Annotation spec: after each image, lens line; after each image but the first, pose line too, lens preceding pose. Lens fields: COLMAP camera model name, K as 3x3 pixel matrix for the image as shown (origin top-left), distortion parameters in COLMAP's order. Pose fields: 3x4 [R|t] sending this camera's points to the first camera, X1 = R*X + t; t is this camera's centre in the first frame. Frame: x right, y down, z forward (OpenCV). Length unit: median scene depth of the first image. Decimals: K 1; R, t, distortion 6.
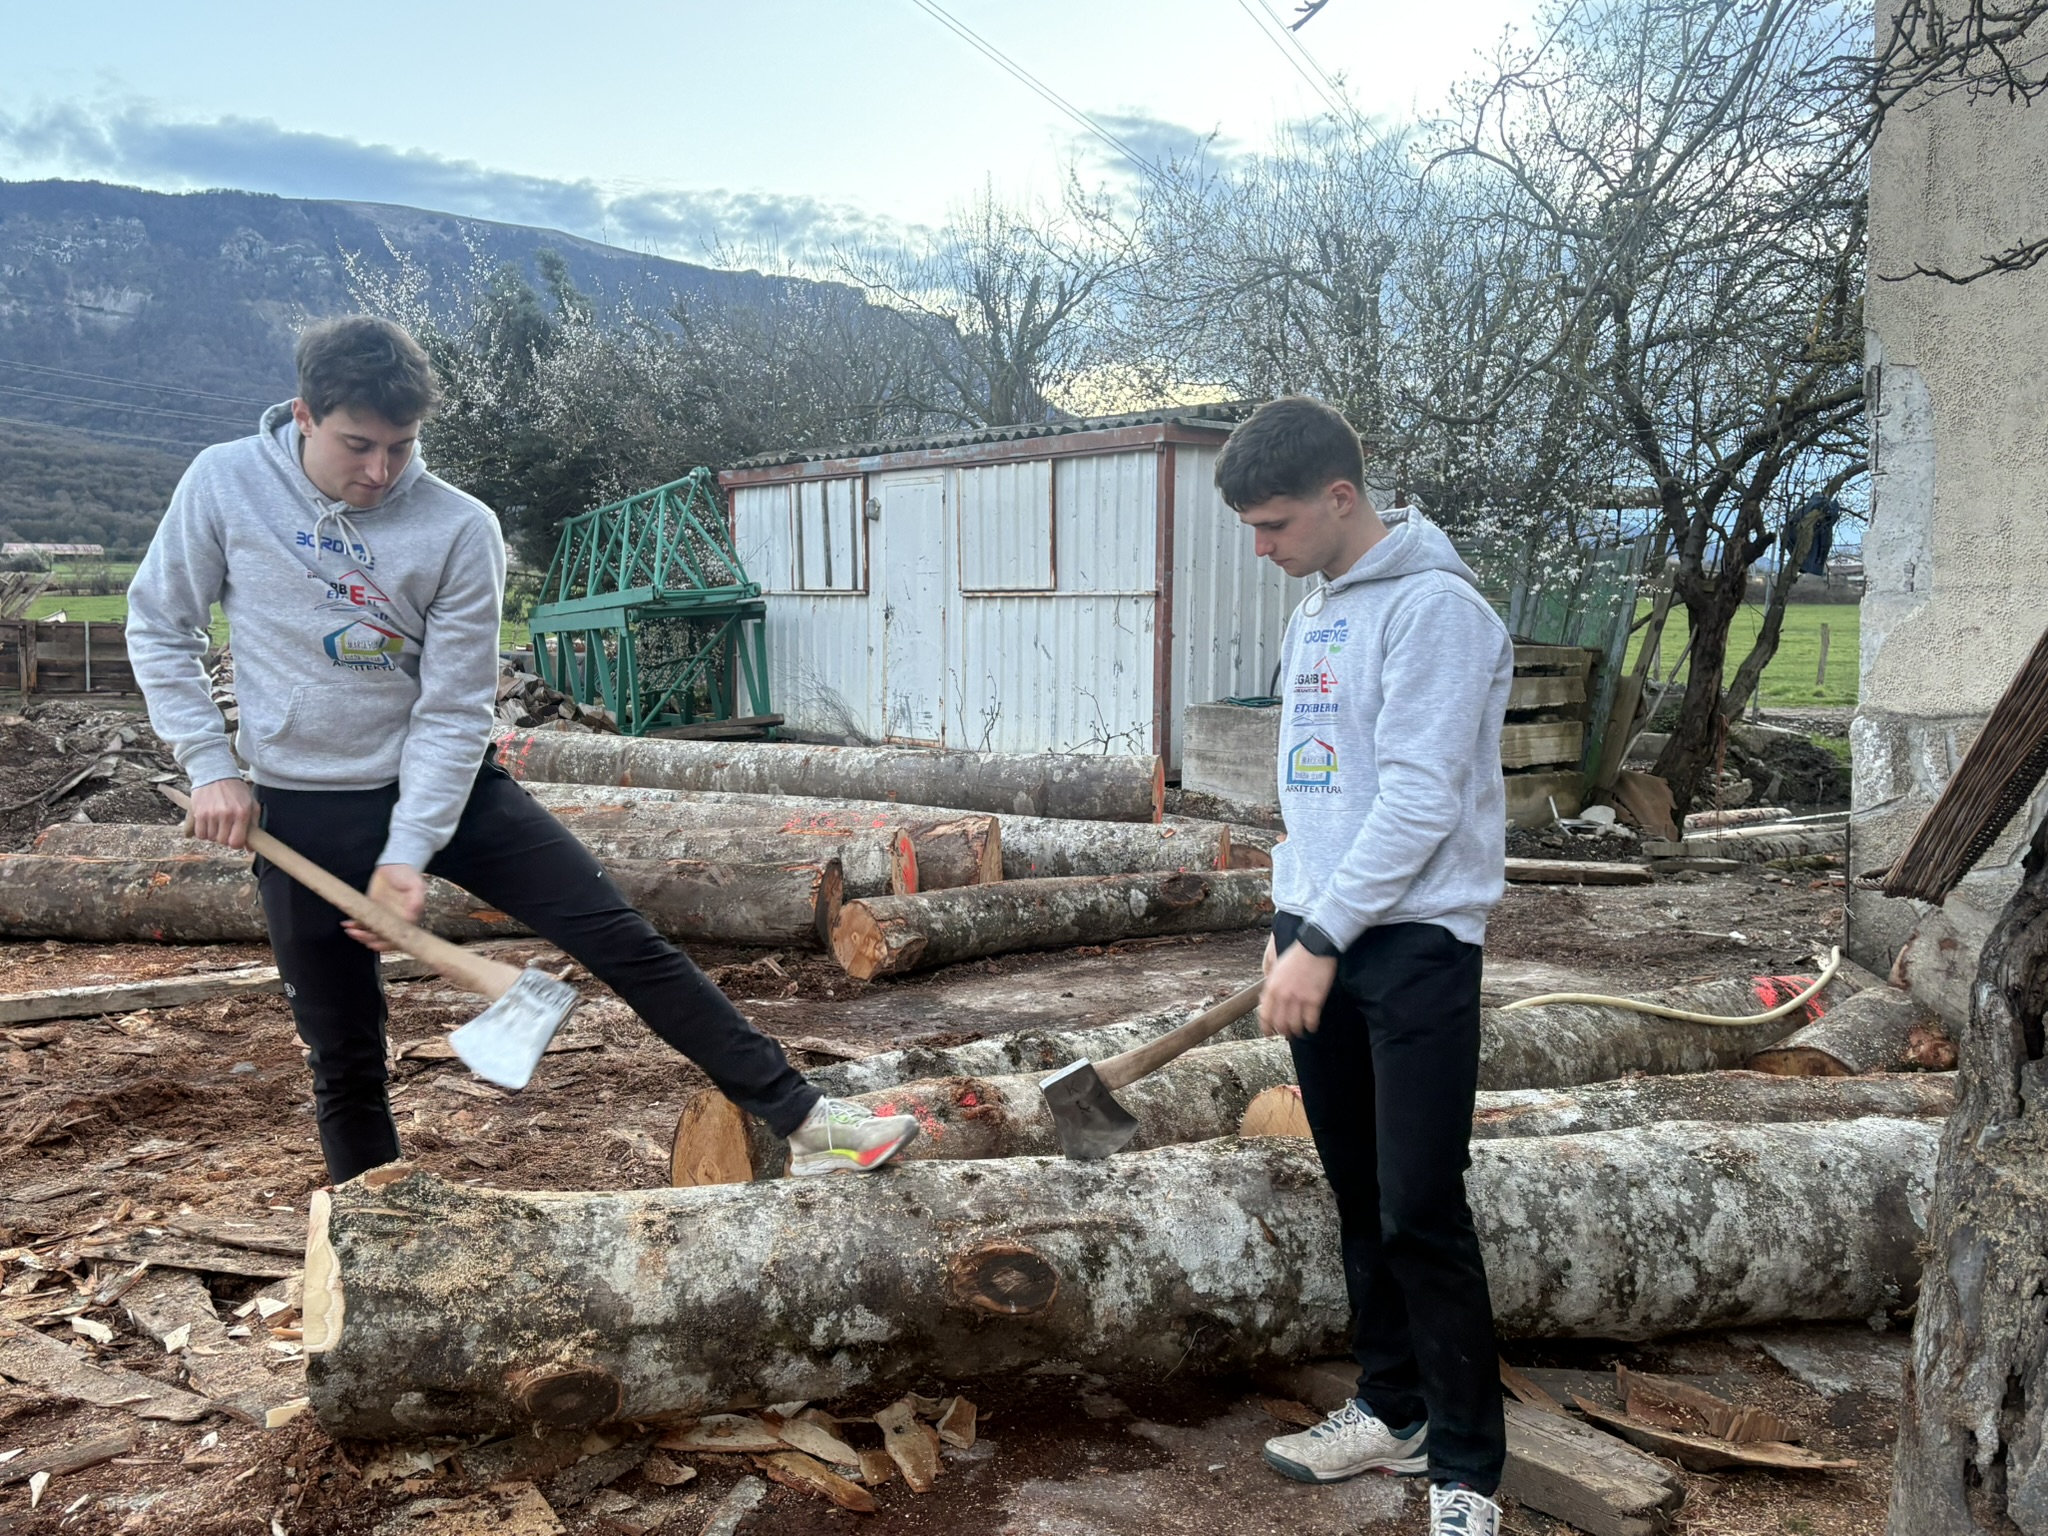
lens RADIAL K [[1855.5, 0, 1018.4], [0, 1855.5, 755.1], [0, 0, 1]] dist [0.043082, 0.000000]
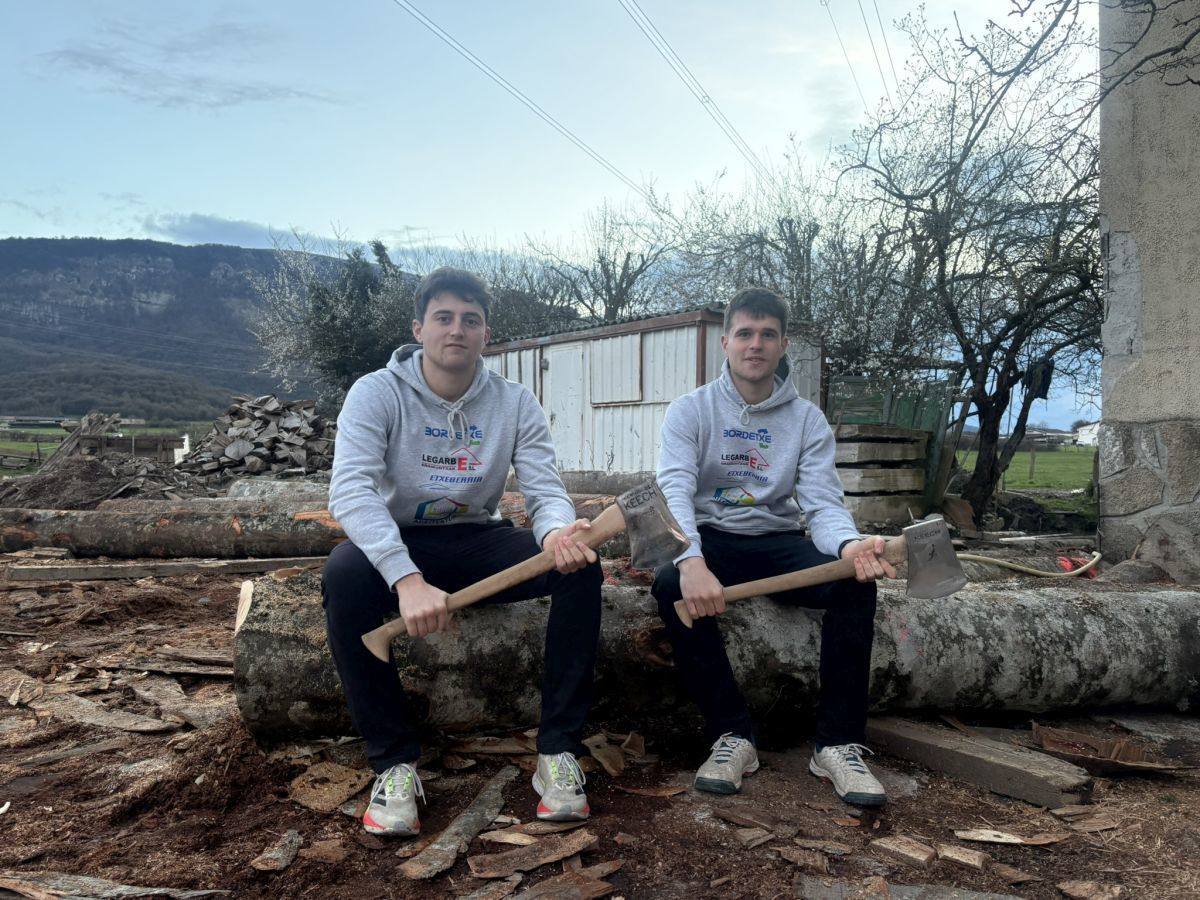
lens RADIAL K [[950.0, 0, 604.9], [0, 950.0, 458.3], [0, 0, 1]] dist [0.053772, -0.030430]
pose [[0.999971, 0.005710, -0.004974, -0.026957], [-0.006056, 0.997342, -0.072608, 0.083297], [0.004546, 0.072636, 0.997348, 0.075020]]
